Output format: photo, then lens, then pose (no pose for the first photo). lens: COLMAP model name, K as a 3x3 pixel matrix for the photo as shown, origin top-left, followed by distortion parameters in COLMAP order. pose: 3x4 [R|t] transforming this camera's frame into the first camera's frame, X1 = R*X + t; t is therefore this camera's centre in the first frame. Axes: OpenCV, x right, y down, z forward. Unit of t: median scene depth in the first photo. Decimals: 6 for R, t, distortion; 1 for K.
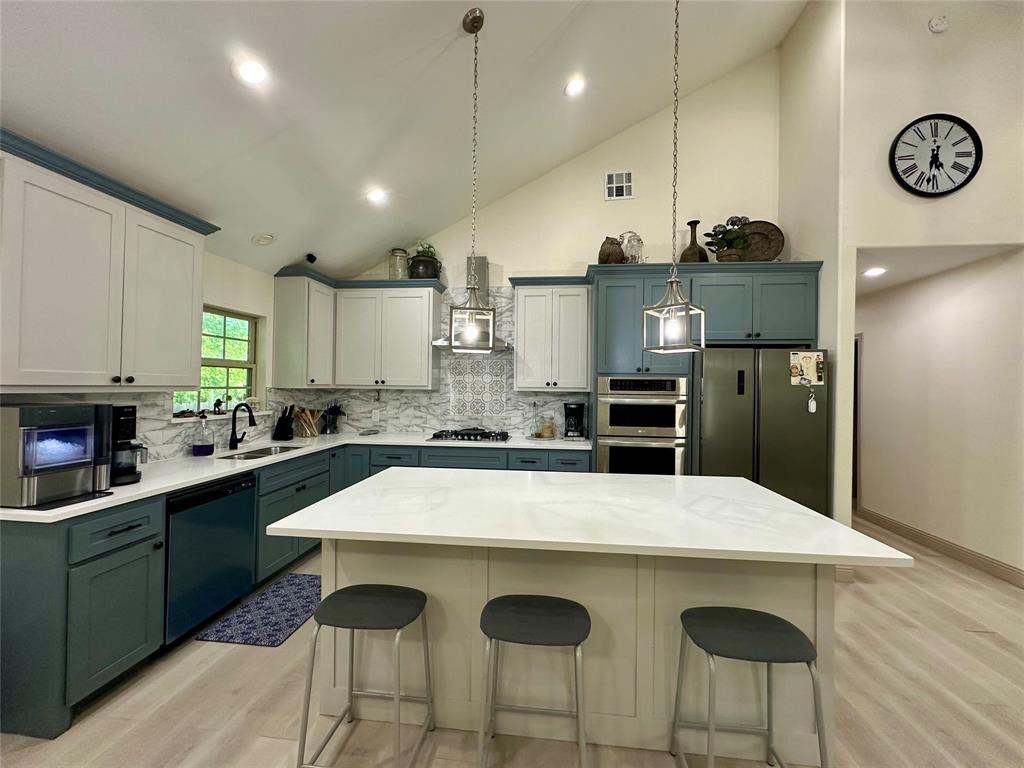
lens RADIAL K [[407.5, 0, 513.3], [0, 407.5, 385.7], [0, 0, 1]] dist [-0.004095, 0.001592]
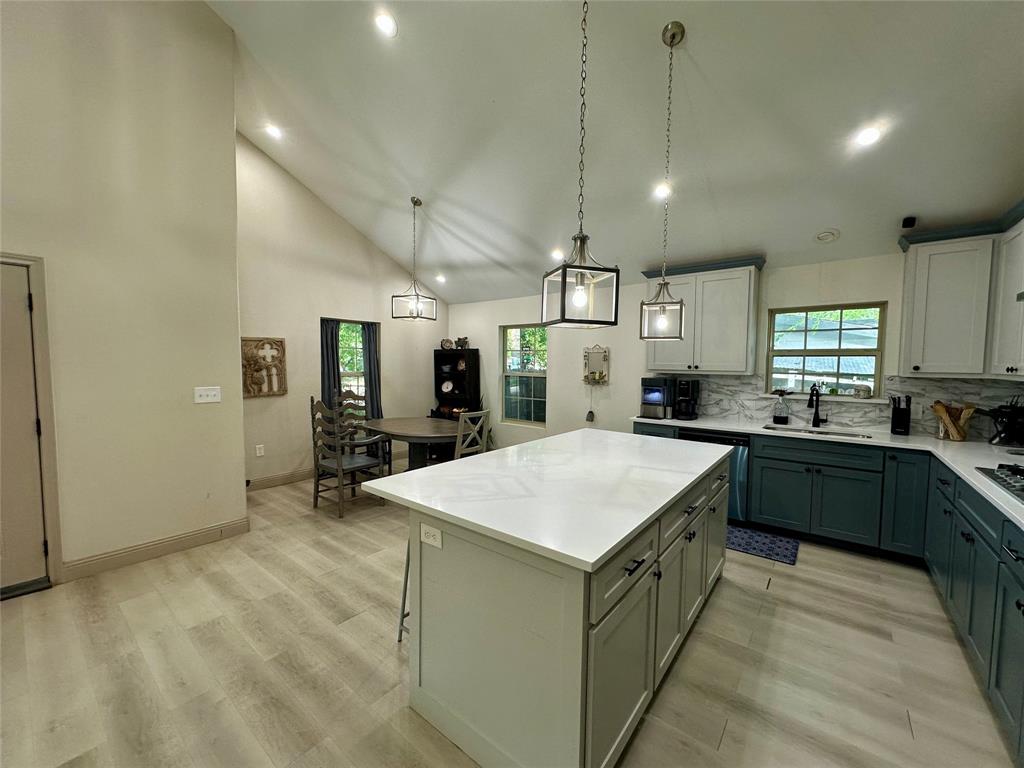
lens RADIAL K [[407.5, 0, 511.3], [0, 407.5, 383.4], [0, 0, 1]] dist [-0.004095, 0.001592]
pose [[-0.527591, 0.026128, -0.849097, 0.697480], [-0.015262, 0.999074, 0.040226, -0.001579], [0.849362, 0.034182, -0.526703, 0.799736]]
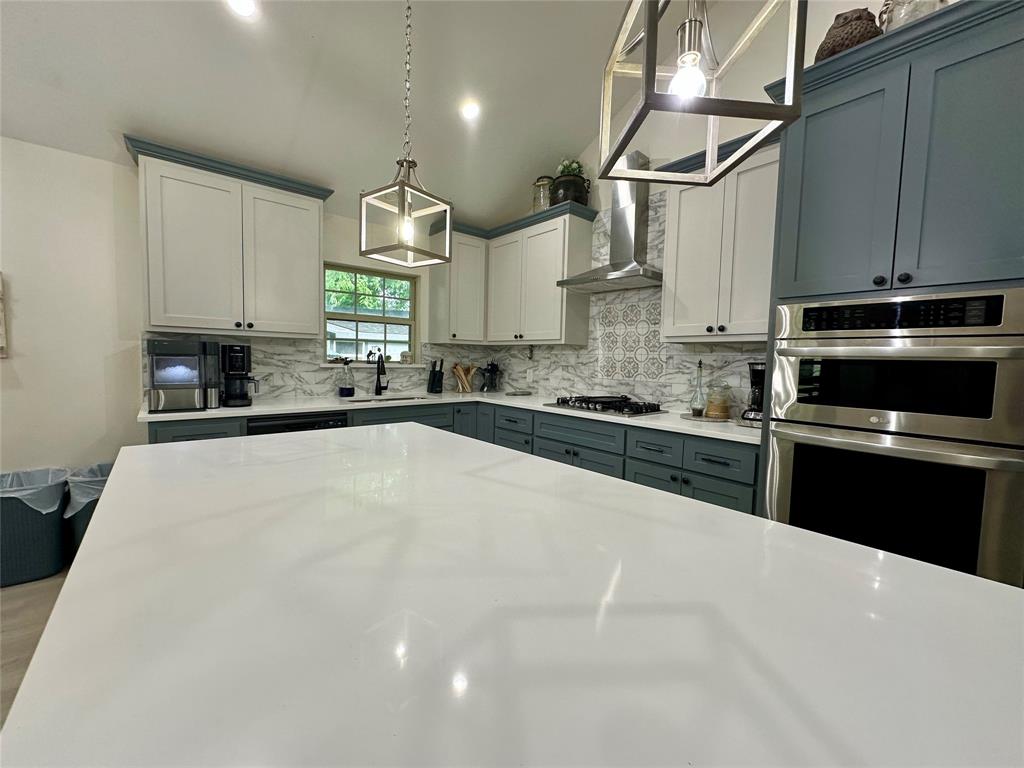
lens RADIAL K [[407.5, 0, 513.0], [0, 407.5, 386.0], [0, 0, 1]] dist [-0.004095, 0.001592]
pose [[0.730643, 0.050817, -0.680866, 0.322724], [-0.013648, 0.998114, 0.059850, 0.053704], [0.682624, -0.034437, 0.729958, 0.398642]]
